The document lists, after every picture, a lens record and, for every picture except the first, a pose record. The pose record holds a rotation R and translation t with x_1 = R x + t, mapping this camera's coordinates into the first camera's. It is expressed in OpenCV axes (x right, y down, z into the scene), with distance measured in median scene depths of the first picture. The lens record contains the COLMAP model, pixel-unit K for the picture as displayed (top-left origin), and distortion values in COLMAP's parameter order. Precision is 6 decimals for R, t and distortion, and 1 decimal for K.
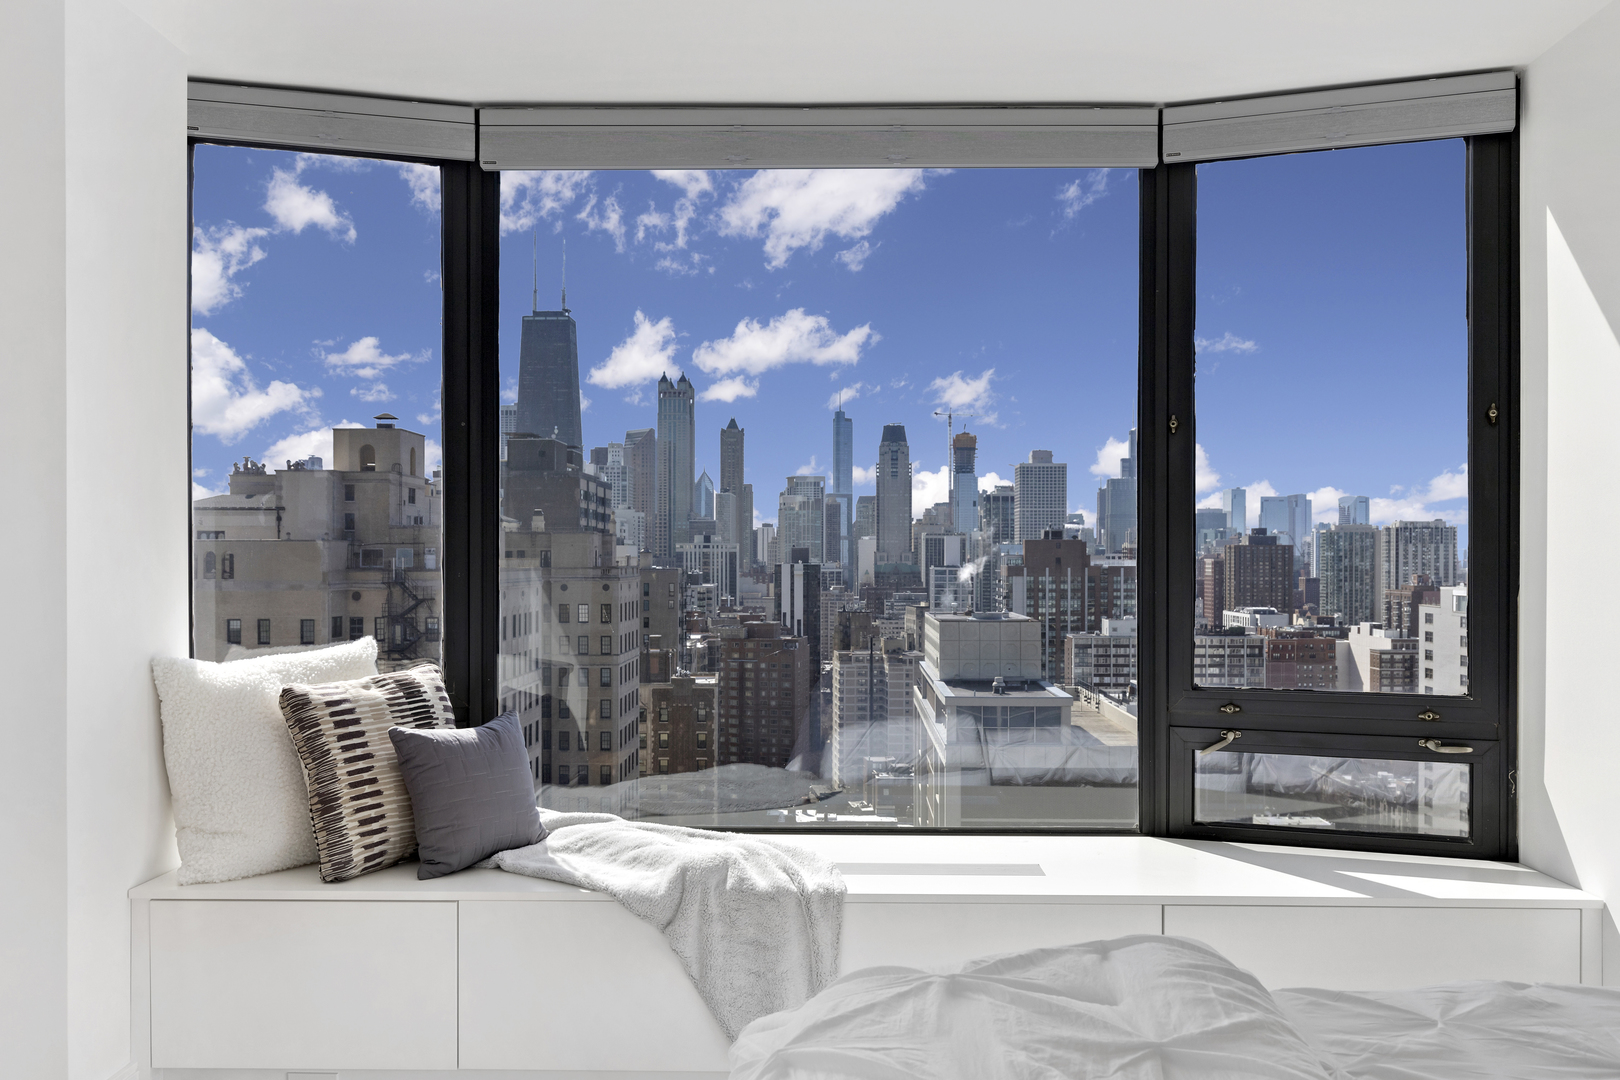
lens RADIAL K [[1281.2, 0, 808.6], [0, 1281.2, 554.8], [0, 0, 1]] dist [0.001369, -0.006888]
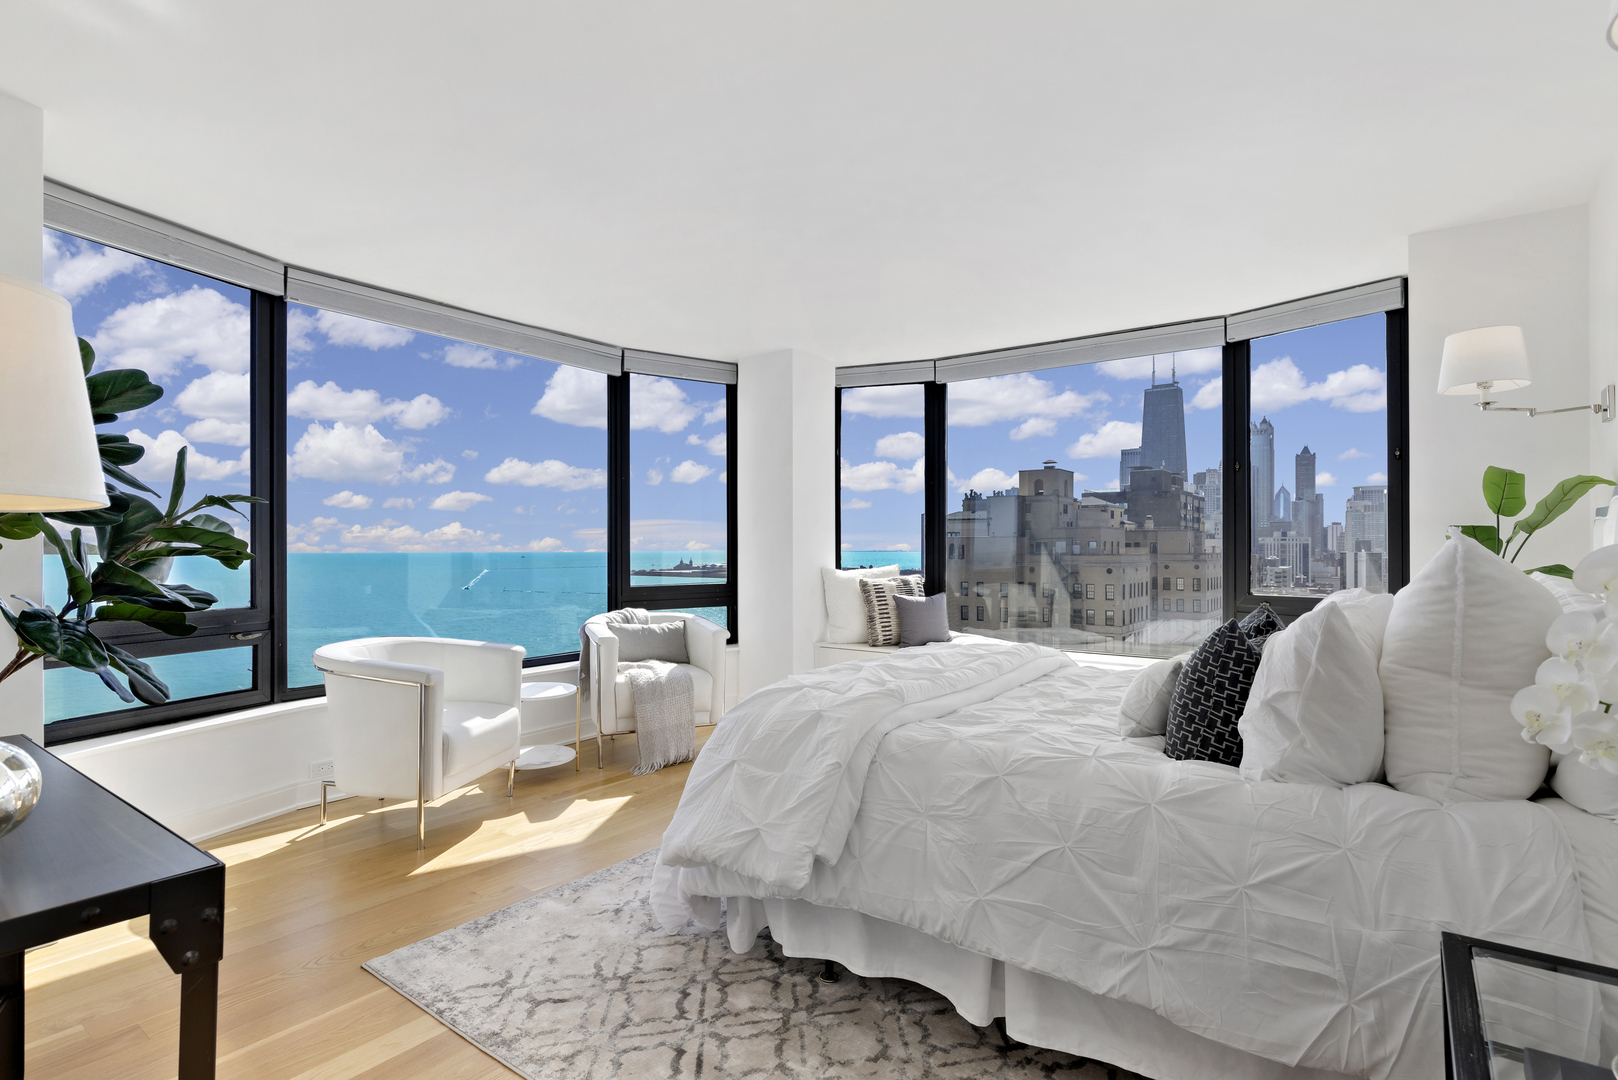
lens RADIAL K [[832.3, 0, 809.9], [0, 832.3, 531.0], [0, 0, 1]] dist [0.002400, 0.000153]
pose [[0.808850, -0.013572, -0.587858, 0.109644], [0.001756, 0.999785, -0.020667, 0.006241], [0.588012, 0.015684, 0.808700, -0.106162]]
